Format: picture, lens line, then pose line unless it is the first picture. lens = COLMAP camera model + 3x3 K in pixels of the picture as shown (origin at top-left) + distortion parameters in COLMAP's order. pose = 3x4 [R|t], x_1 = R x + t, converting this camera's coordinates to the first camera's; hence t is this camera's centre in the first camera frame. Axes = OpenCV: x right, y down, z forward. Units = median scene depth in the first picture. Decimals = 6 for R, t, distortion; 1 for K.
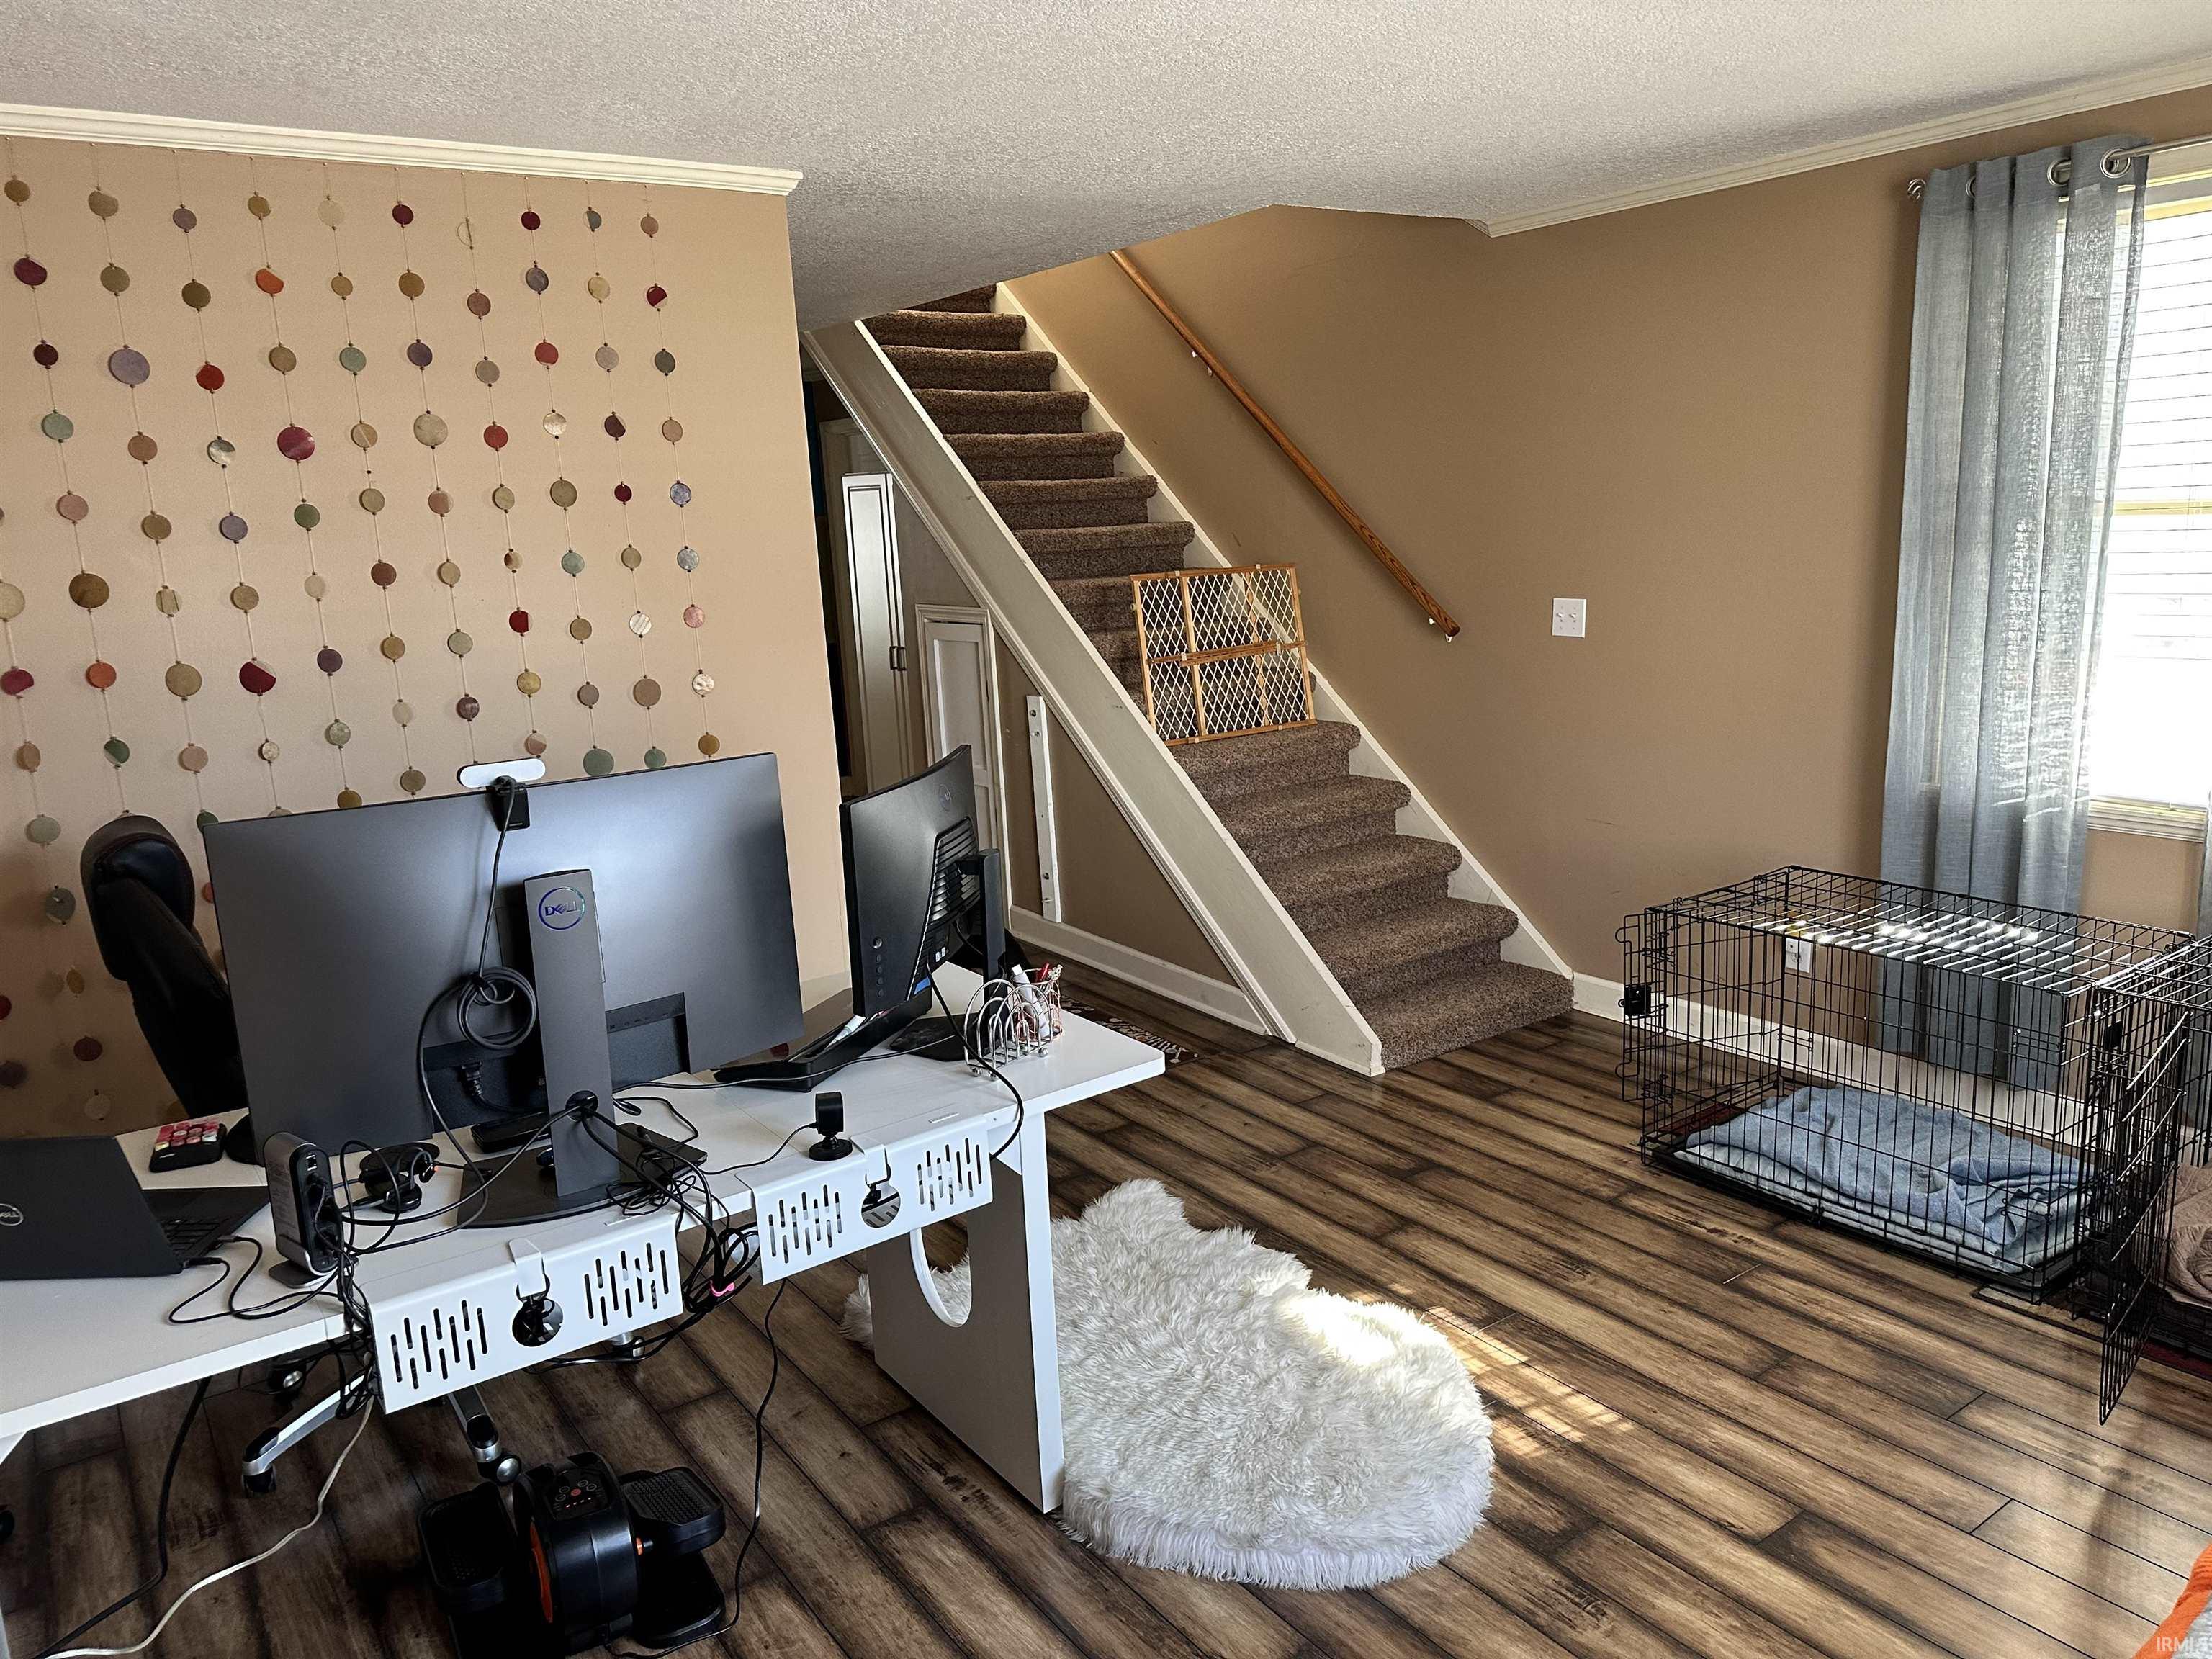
lens RADIAL K [[1544.7, 0, 1106.0], [0, 1544.7, 829.5], [0, 0, 1]] dist [0.165547, -0.287551]
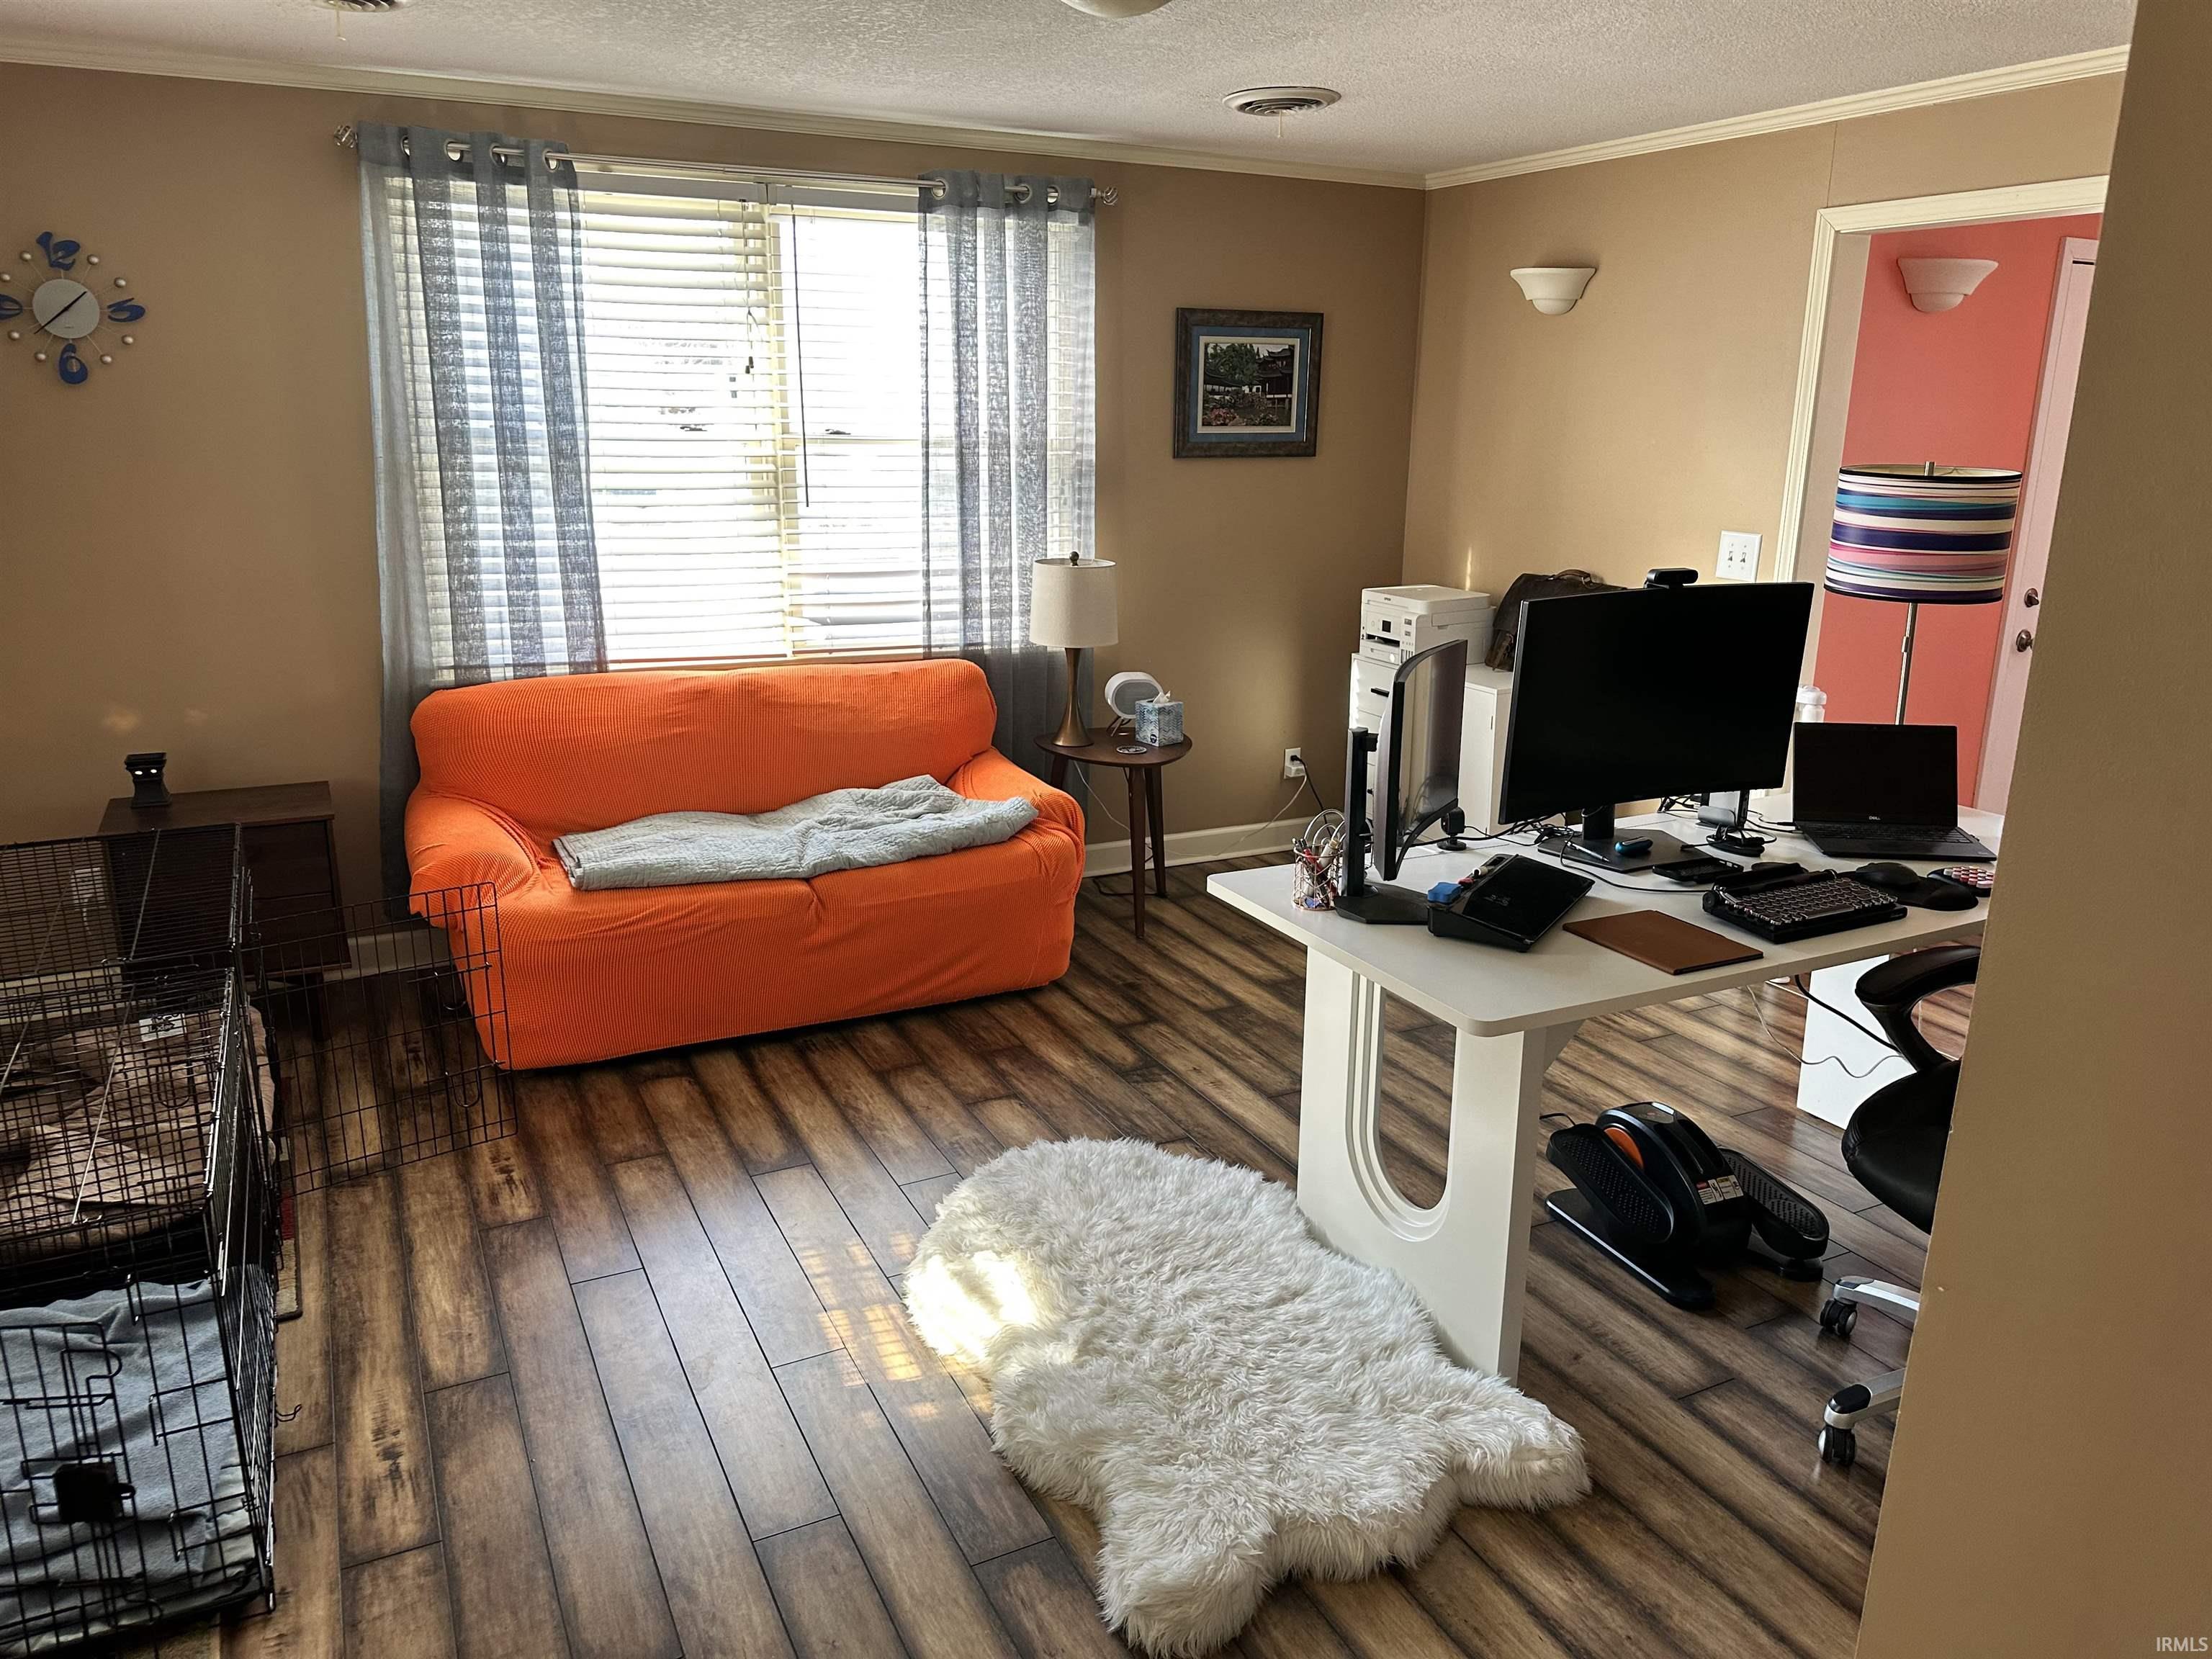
lens RADIAL K [[1544.7, 0, 1106.0], [0, 1544.7, 829.5], [0, 0, 1]] dist [0.165547, -0.287551]
pose [[-0.987912, 0.002446, 0.154999, -0.060526], [0.070906, 0.896279, 0.437786, -0.340646], [-0.137852, 0.443484, -0.885618, 1.676898]]
